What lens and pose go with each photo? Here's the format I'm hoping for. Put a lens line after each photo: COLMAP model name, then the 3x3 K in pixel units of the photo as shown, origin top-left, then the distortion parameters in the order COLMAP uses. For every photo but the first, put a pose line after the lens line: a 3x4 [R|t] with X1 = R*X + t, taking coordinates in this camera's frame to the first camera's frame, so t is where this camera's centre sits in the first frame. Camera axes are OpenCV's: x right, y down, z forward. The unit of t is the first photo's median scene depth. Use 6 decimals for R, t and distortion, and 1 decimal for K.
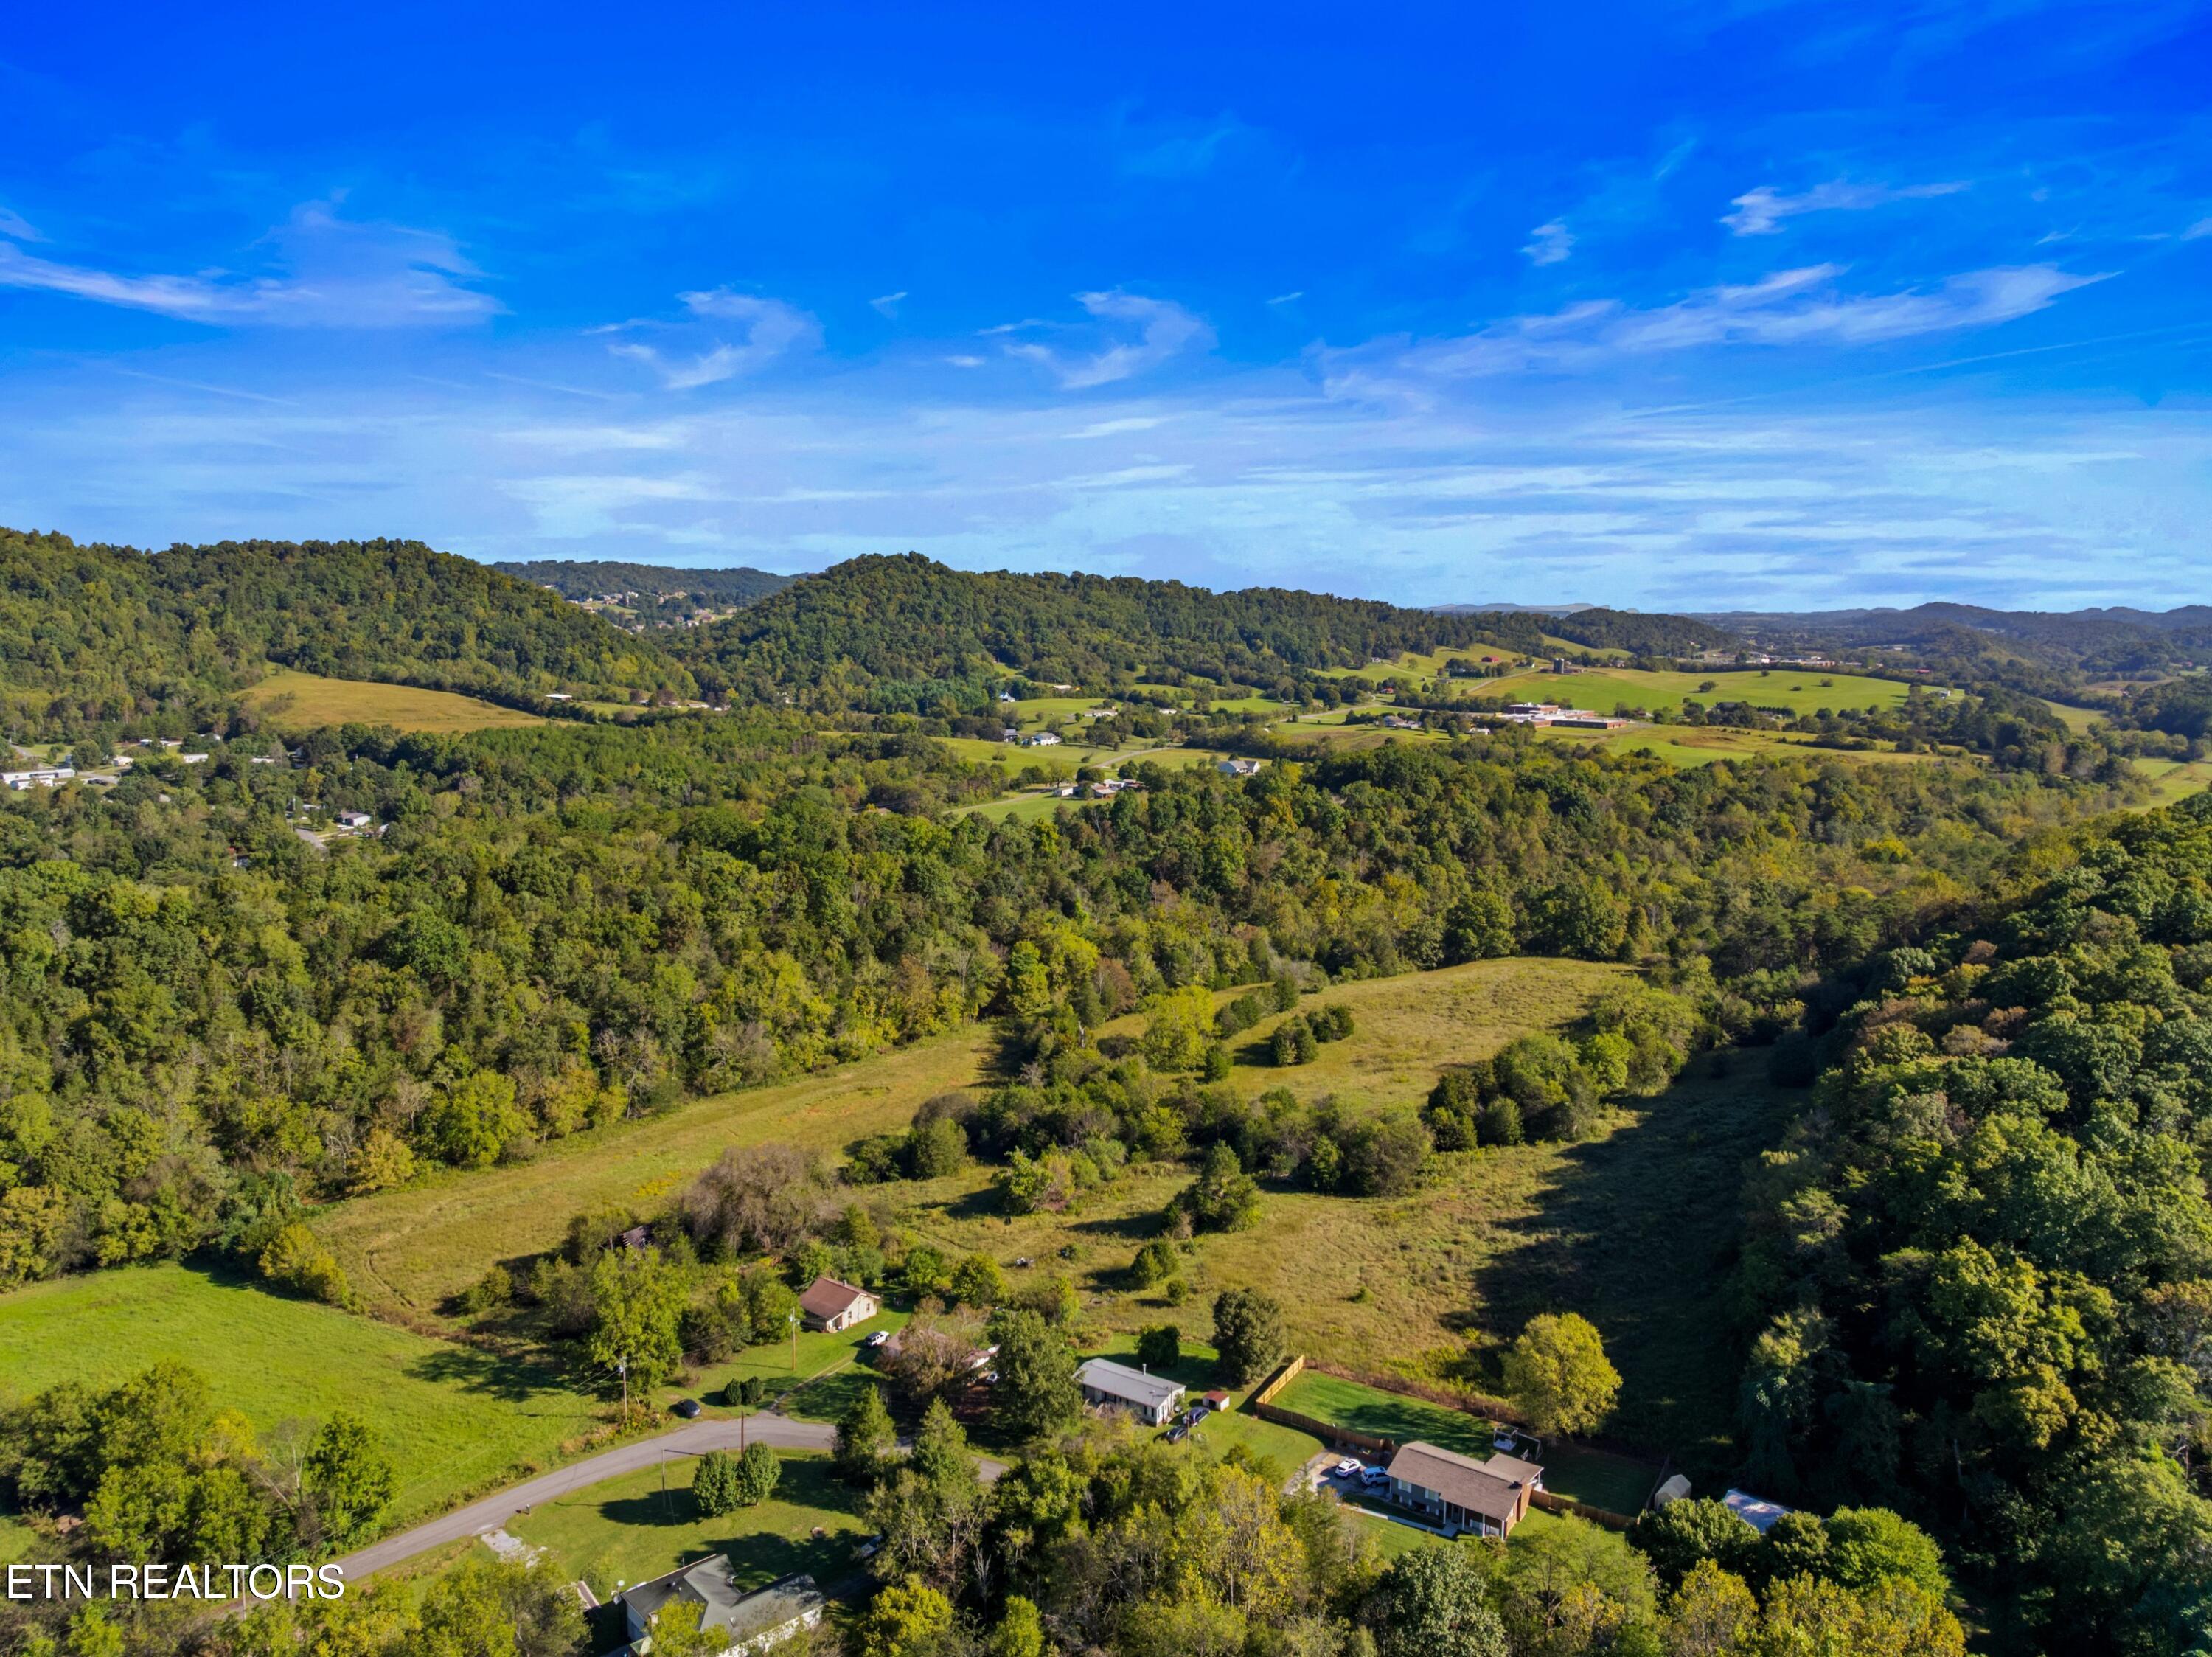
lens RADIAL K [[1607.2, 0, 1106.0], [0, 1607.2, 828.5], [0, 0, 1]] dist [-0.028454, -0.005165]
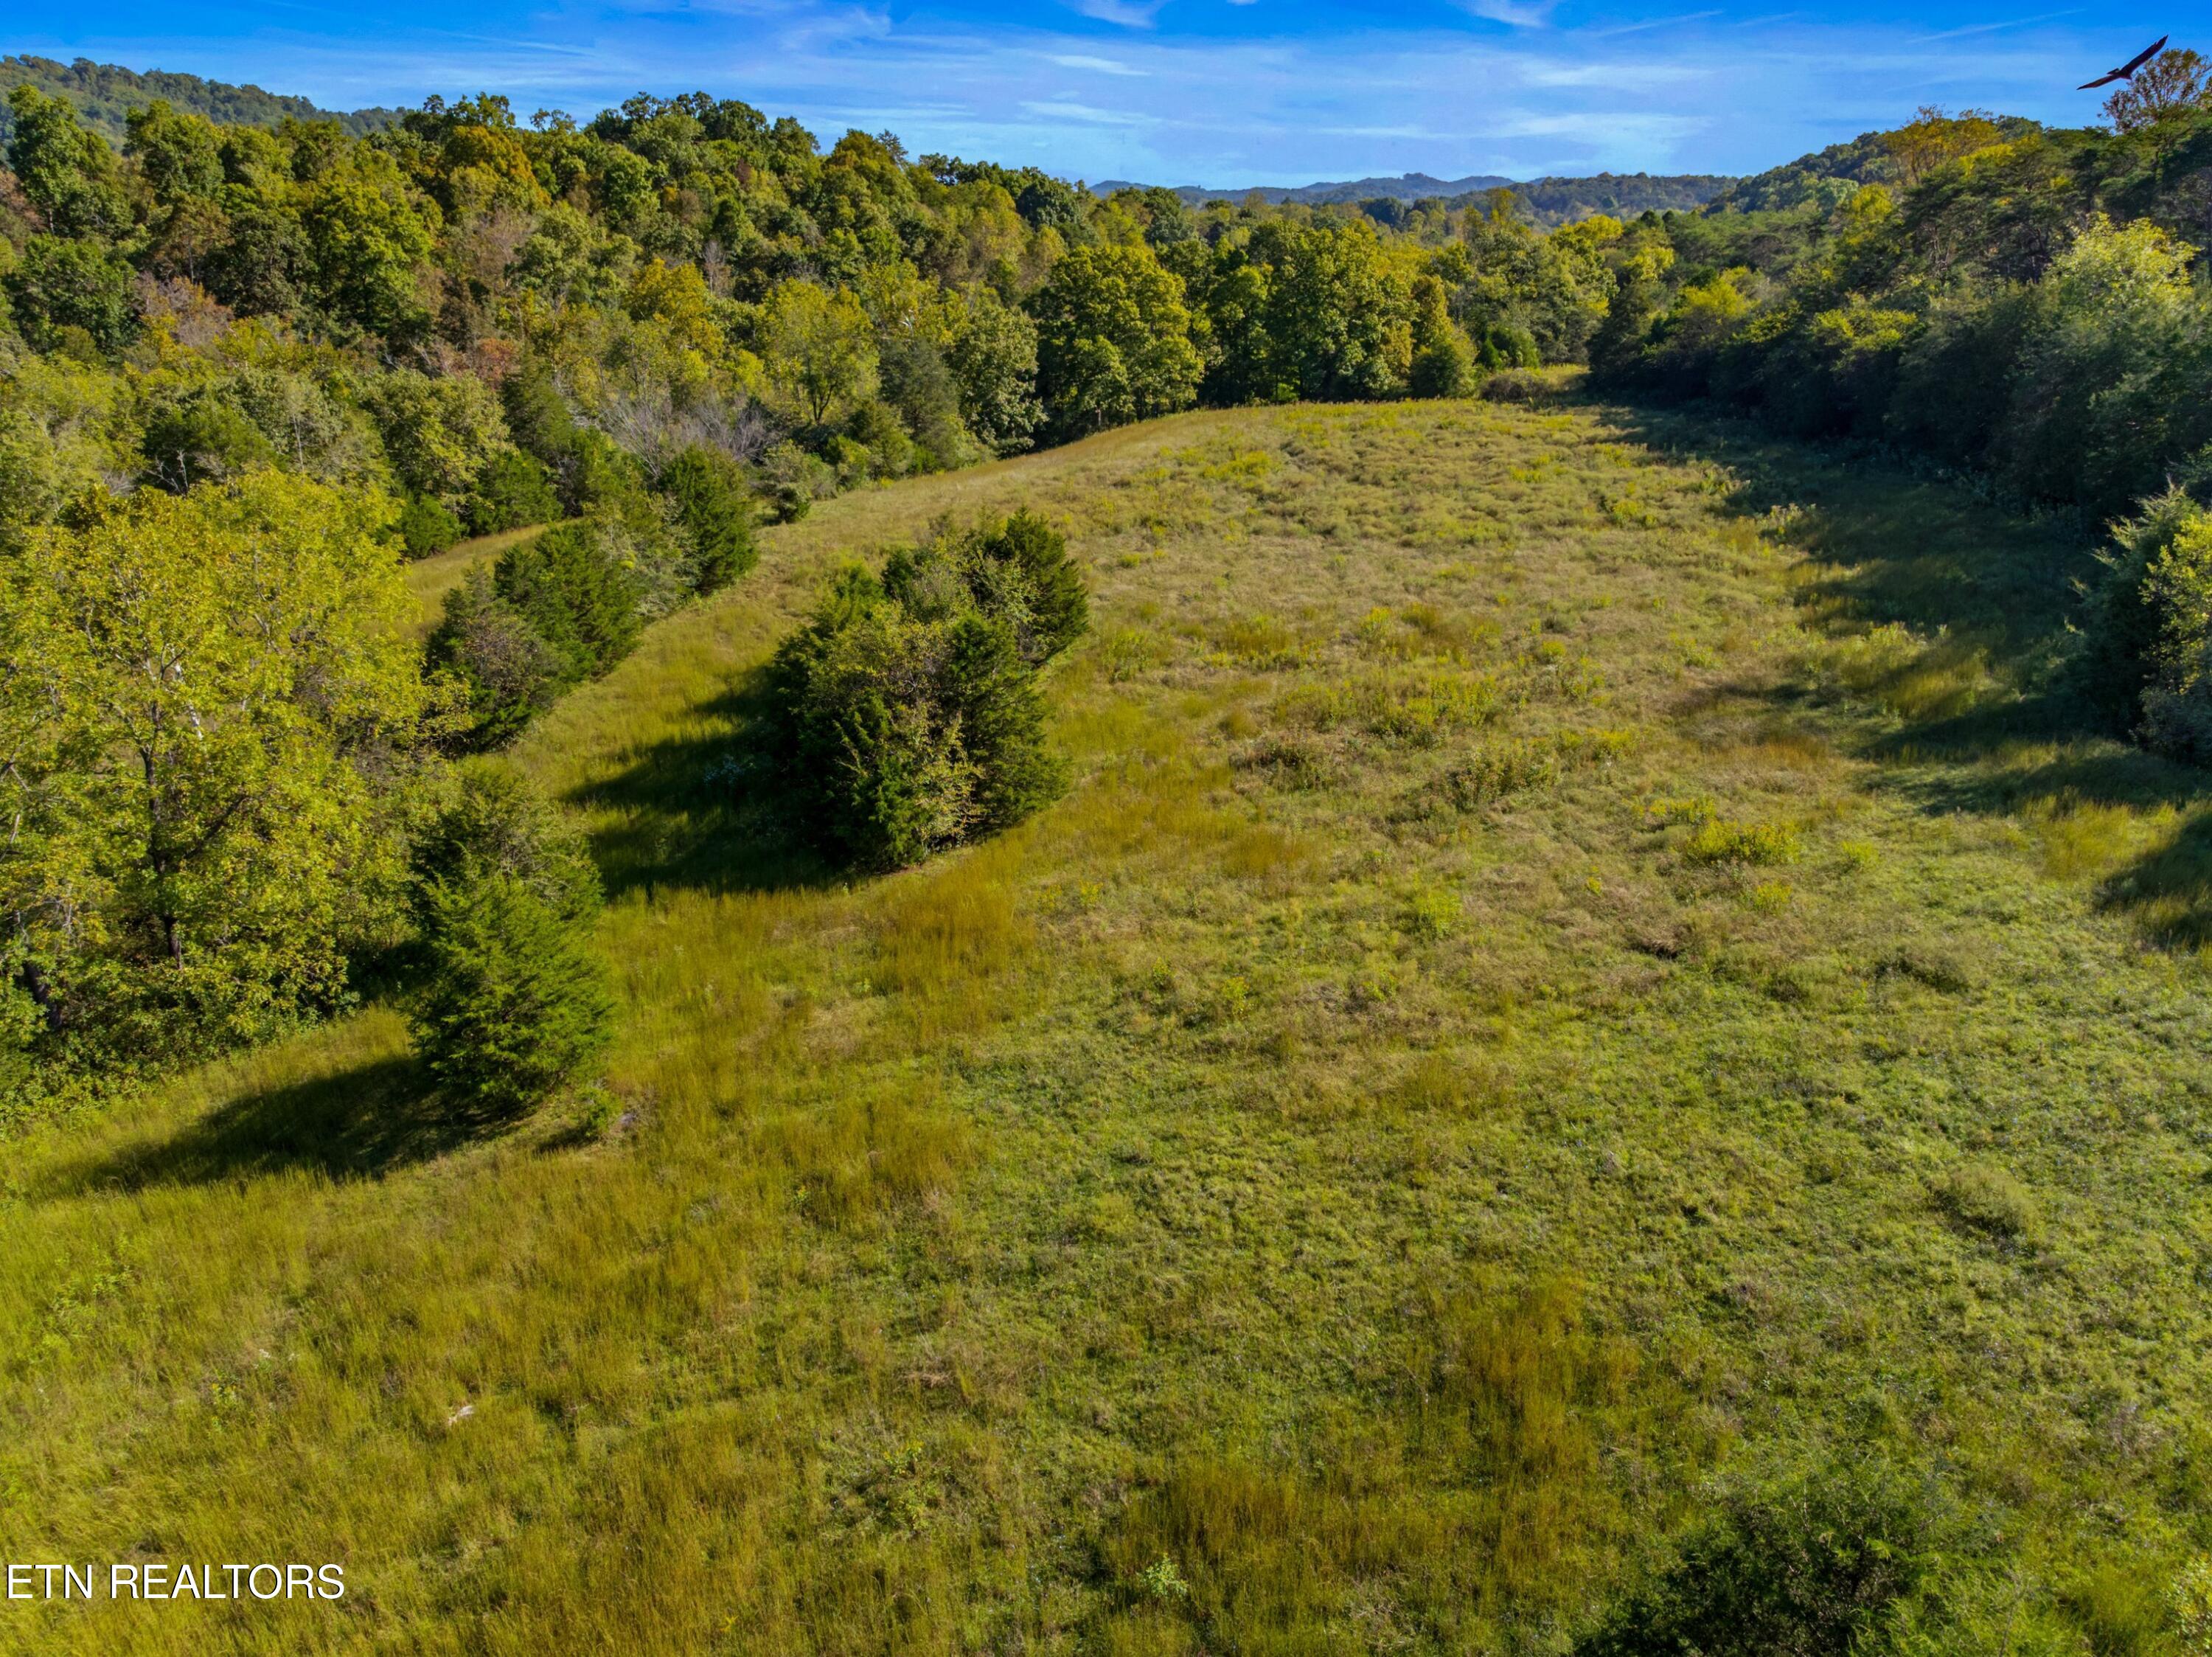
lens RADIAL K [[1624.2, 0, 1106.0], [0, 1624.2, 828.5], [0, 0, 1]] dist [-0.079746, 0.071812]
pose [[0.881396, -0.182034, 0.435896, 0.039254], [0.078014, 0.966191, 0.245743, 0.074382], [-0.465892, -0.182591, 0.865798, 0.600655]]
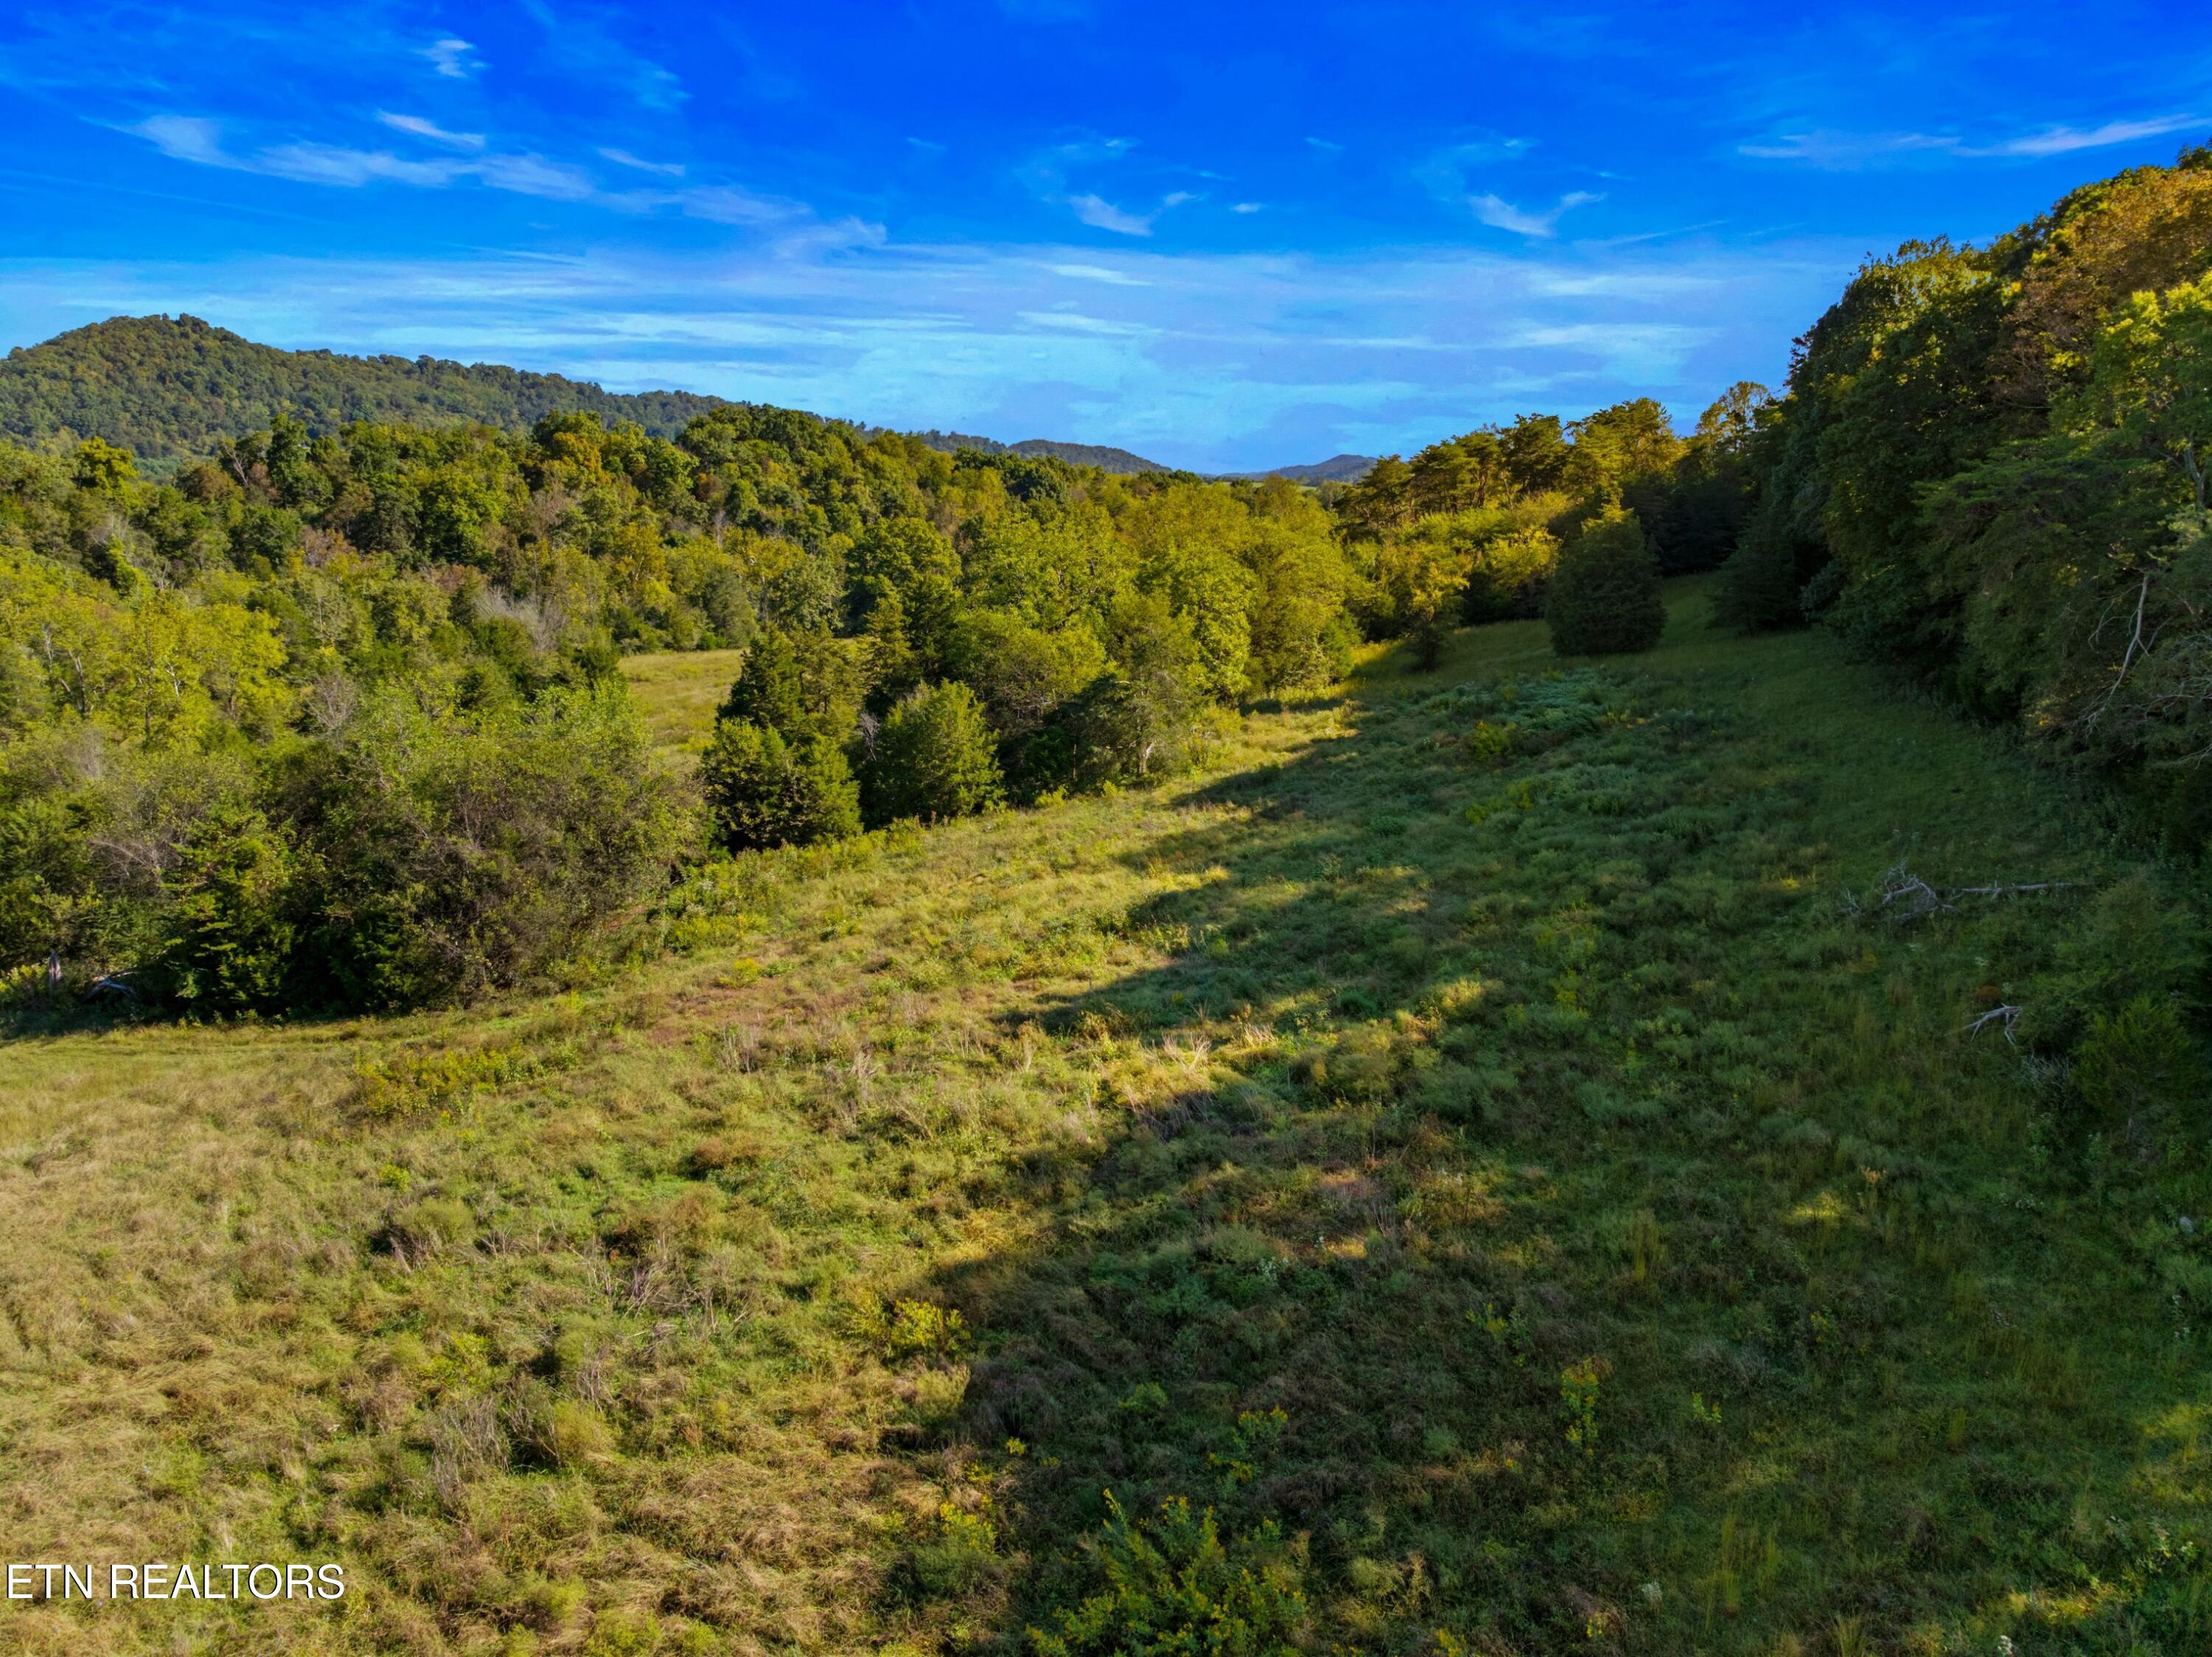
lens RADIAL K [[1607.2, 0, 1106.0], [0, 1607.2, 828.5], [0, 0, 1]] dist [-0.028454, -0.005165]
pose [[0.943211, -0.079393, 0.322566, 0.099869], [0.054346, 0.994817, 0.085942, 0.099074], [-0.327718, -0.063532, 0.942637, 0.391345]]
